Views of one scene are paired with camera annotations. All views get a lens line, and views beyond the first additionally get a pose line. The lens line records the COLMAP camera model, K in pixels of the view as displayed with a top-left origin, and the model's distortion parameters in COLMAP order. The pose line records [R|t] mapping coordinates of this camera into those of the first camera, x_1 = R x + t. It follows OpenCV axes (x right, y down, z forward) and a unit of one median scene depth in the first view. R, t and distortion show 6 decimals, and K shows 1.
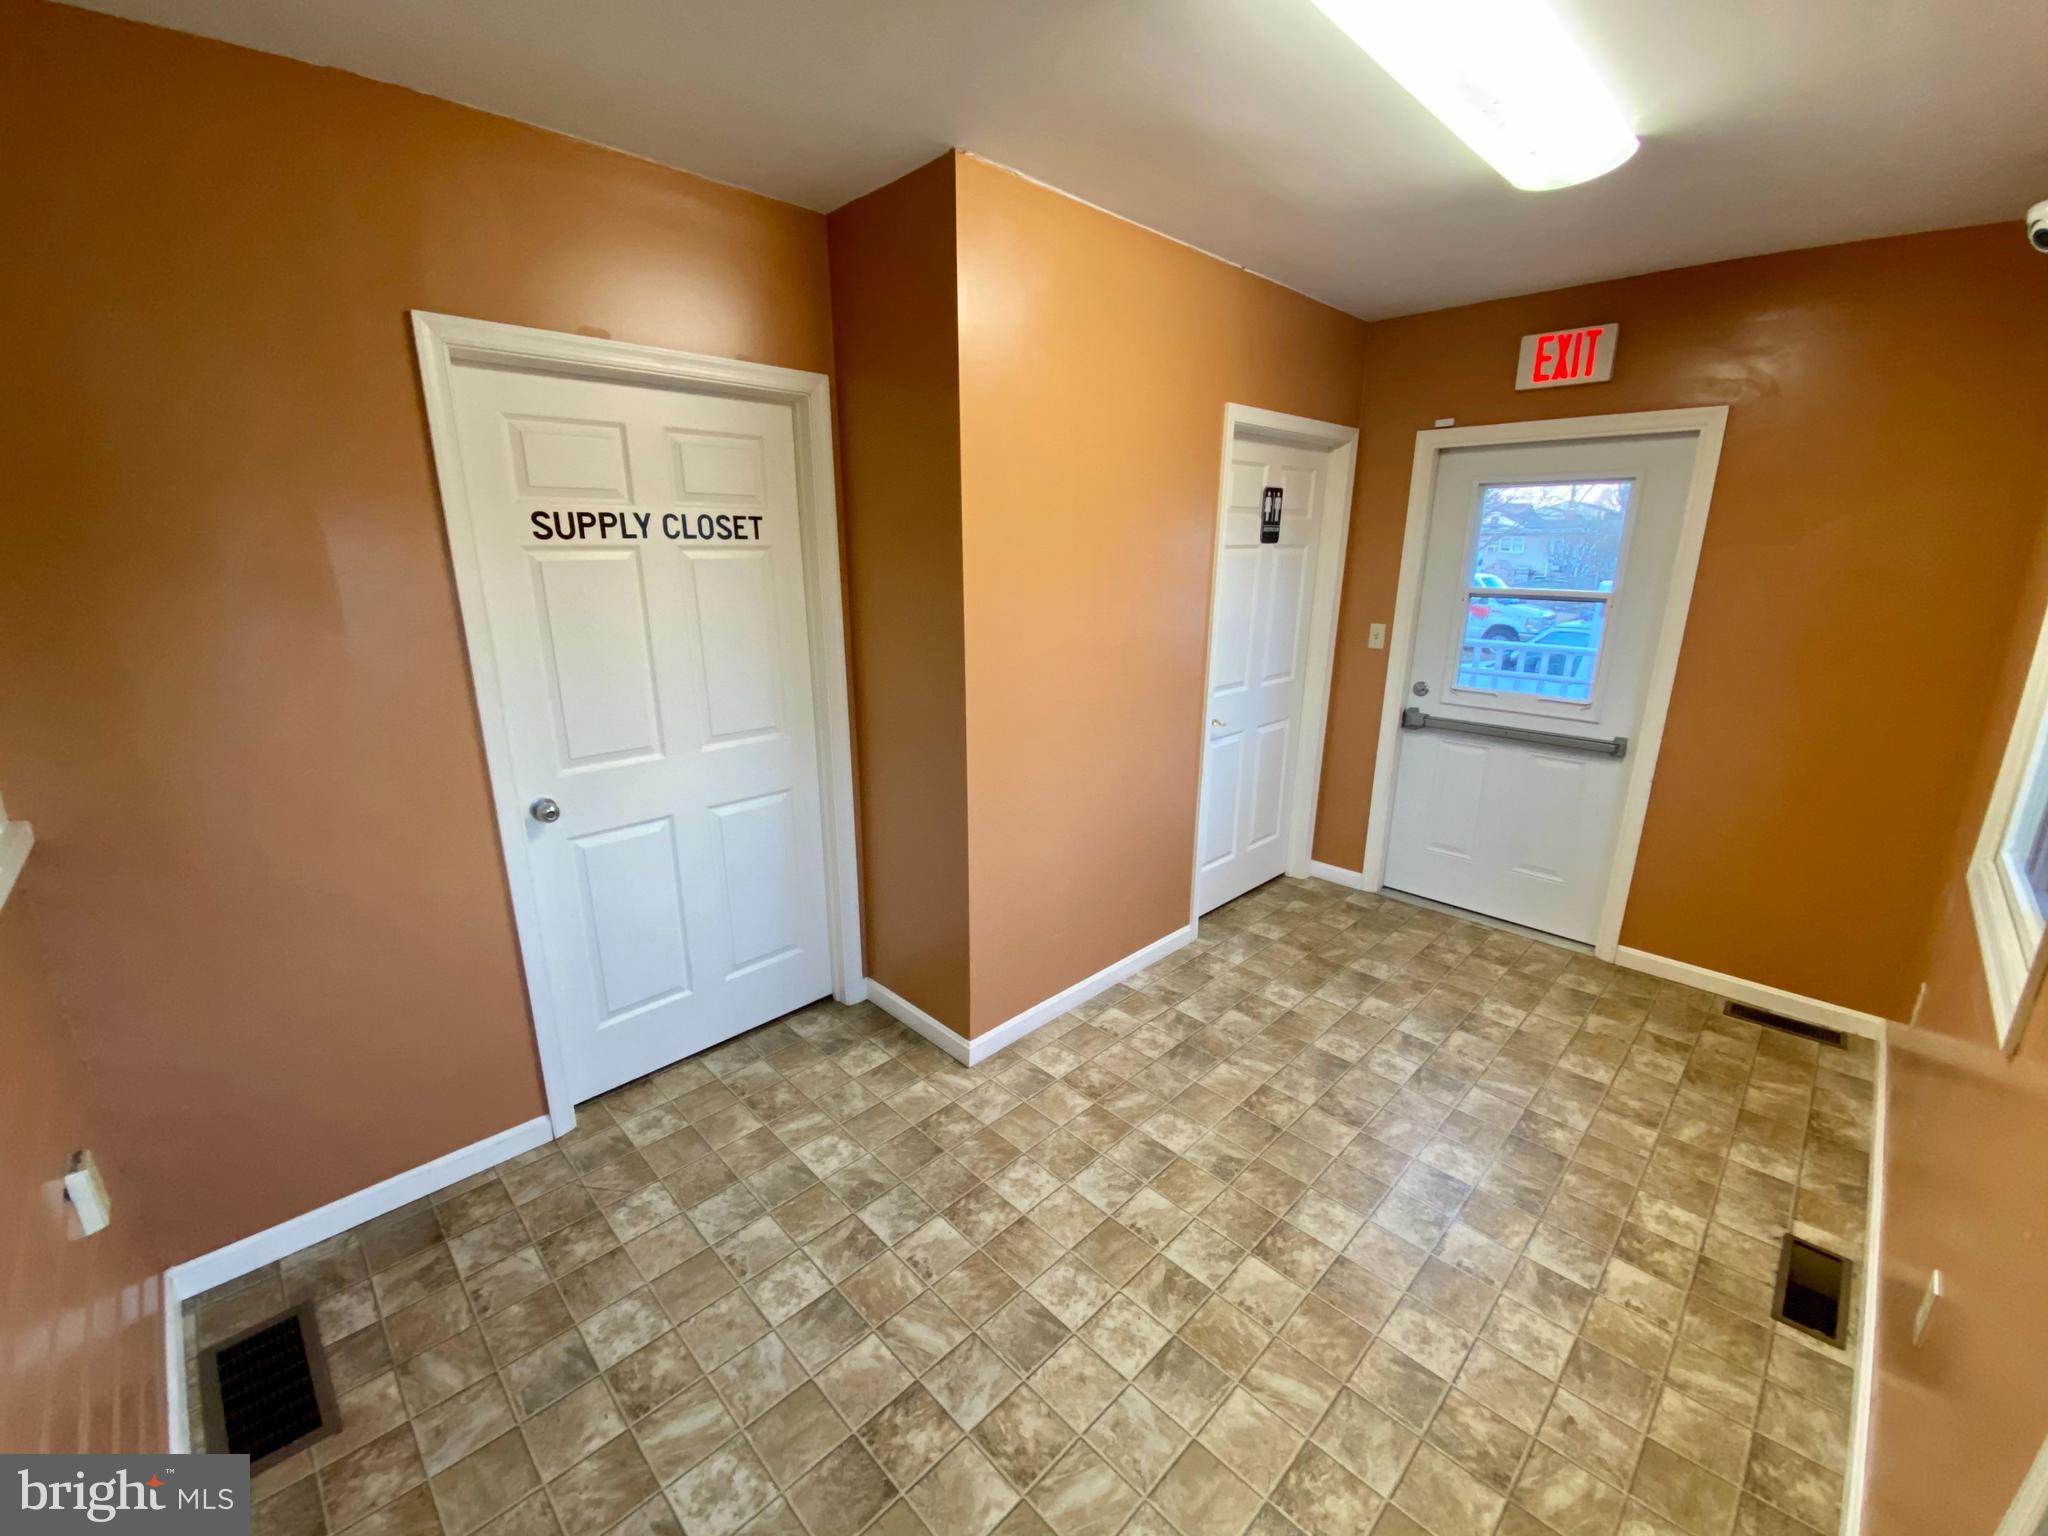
lens RADIAL K [[815.1, 0, 1016.2], [0, 815.1, 768.6], [0, 0, 1]] dist [0.017171, -0.020031]
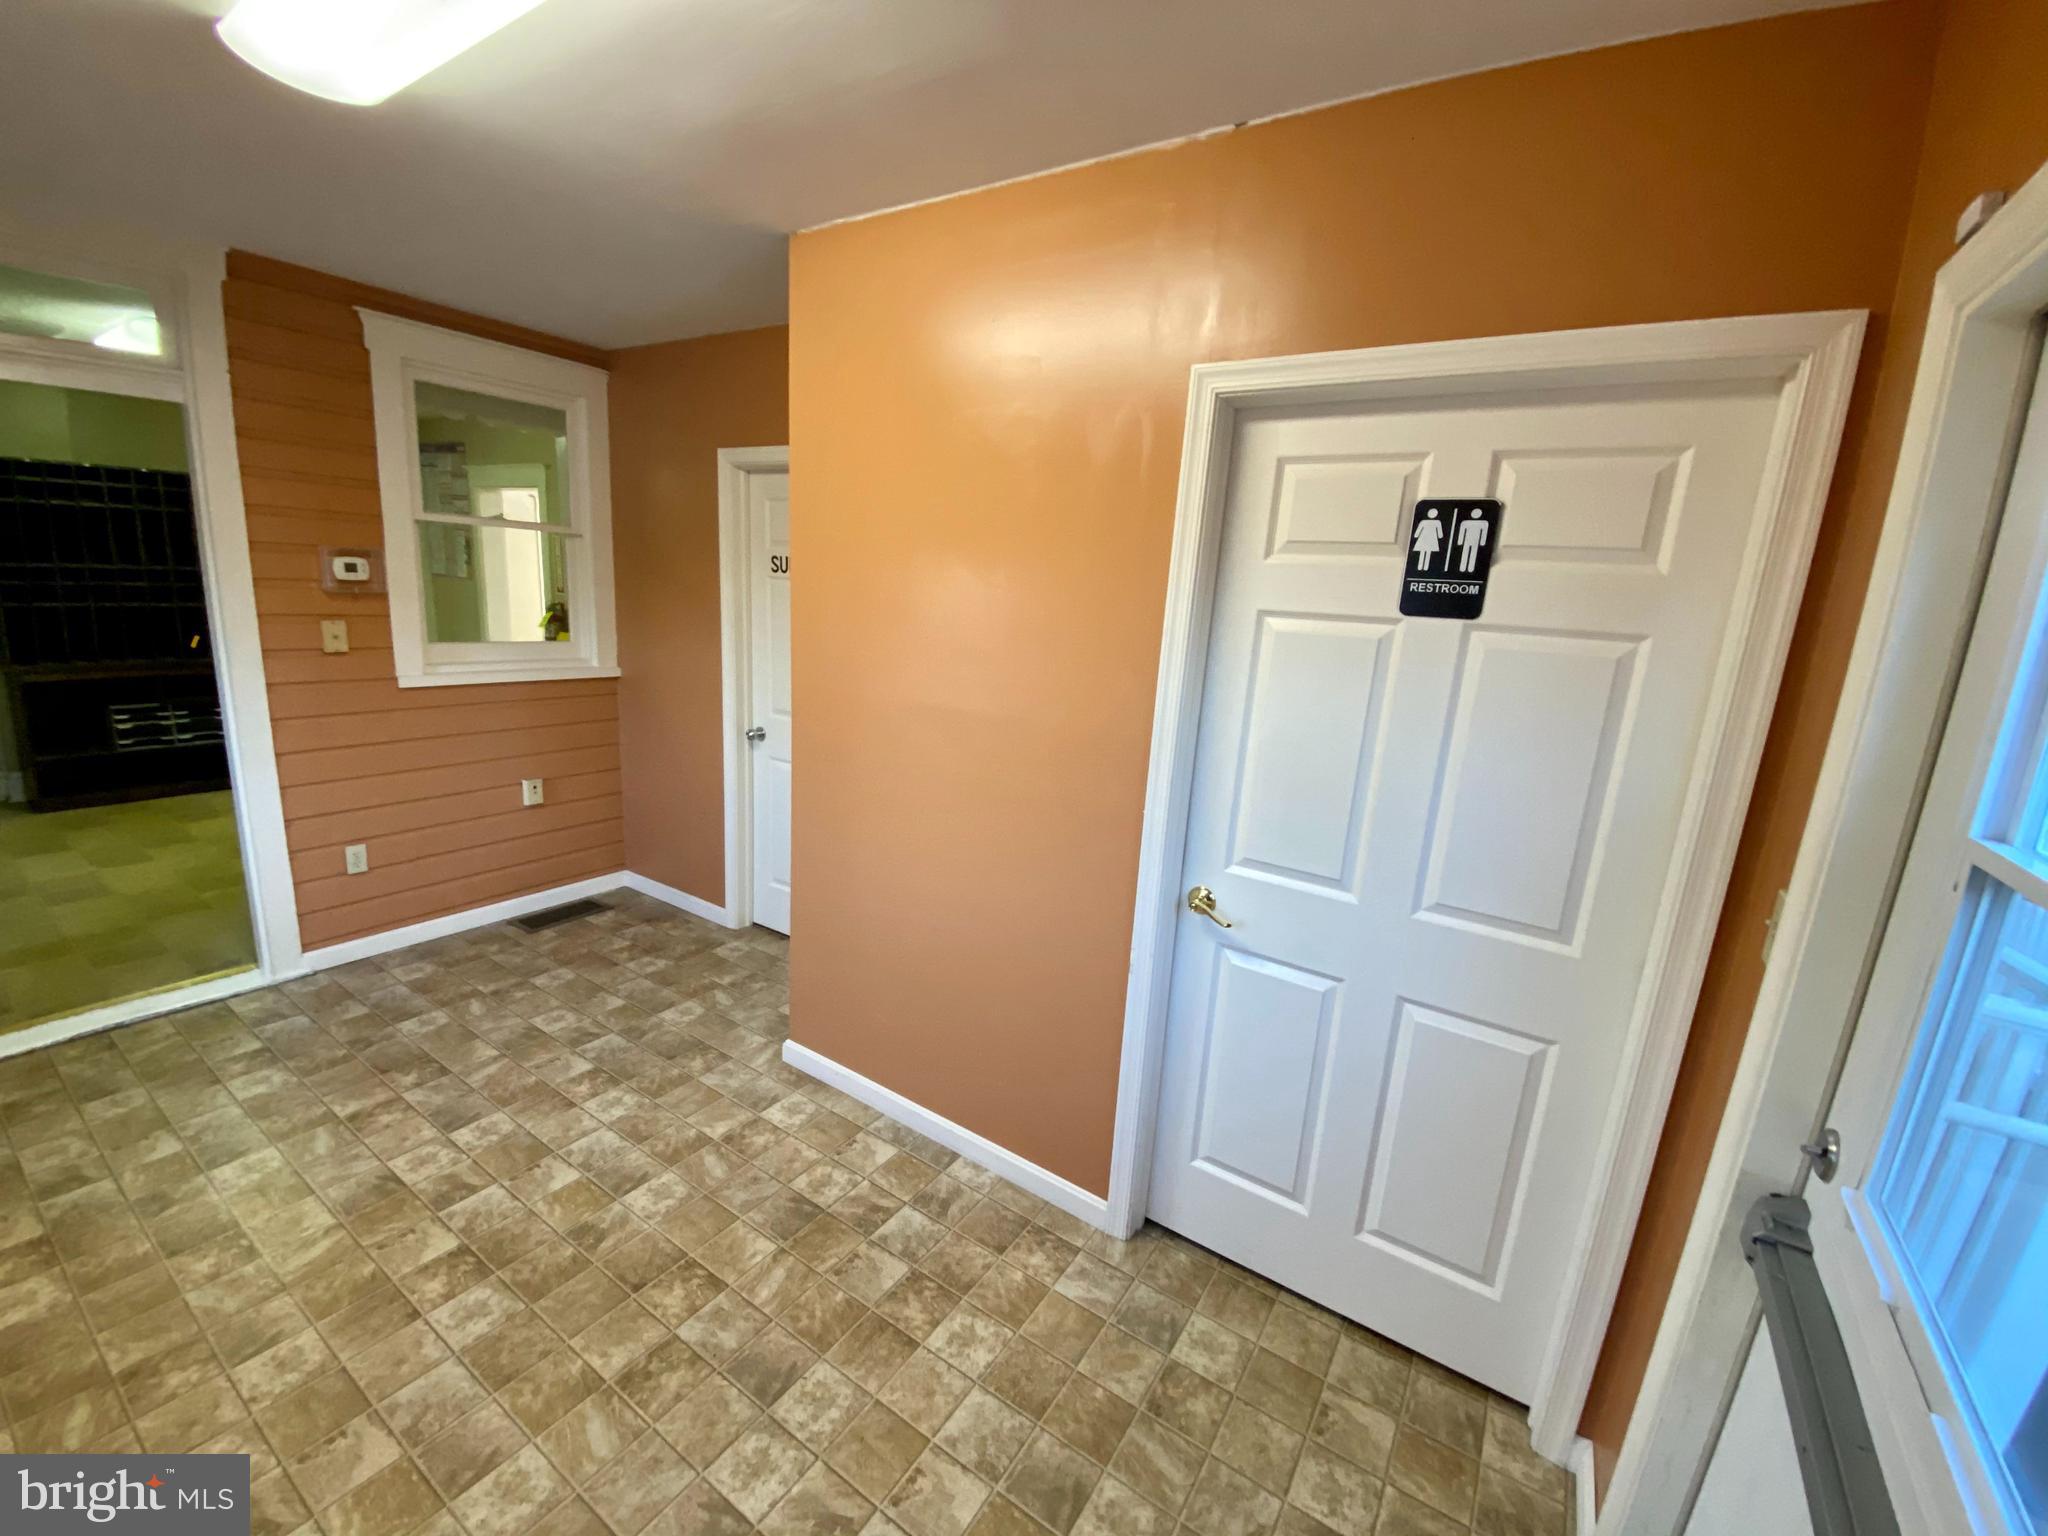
lens RADIAL K [[815.1, 0, 1016.2], [0, 815.1, 768.6], [0, 0, 1]] dist [0.017171, -0.020031]
pose [[0.221068, 0.216897, -0.950834, 0.865670], [-0.322897, 0.936246, 0.138496, -0.218213], [0.920254, 0.276404, 0.277009, 0.808061]]
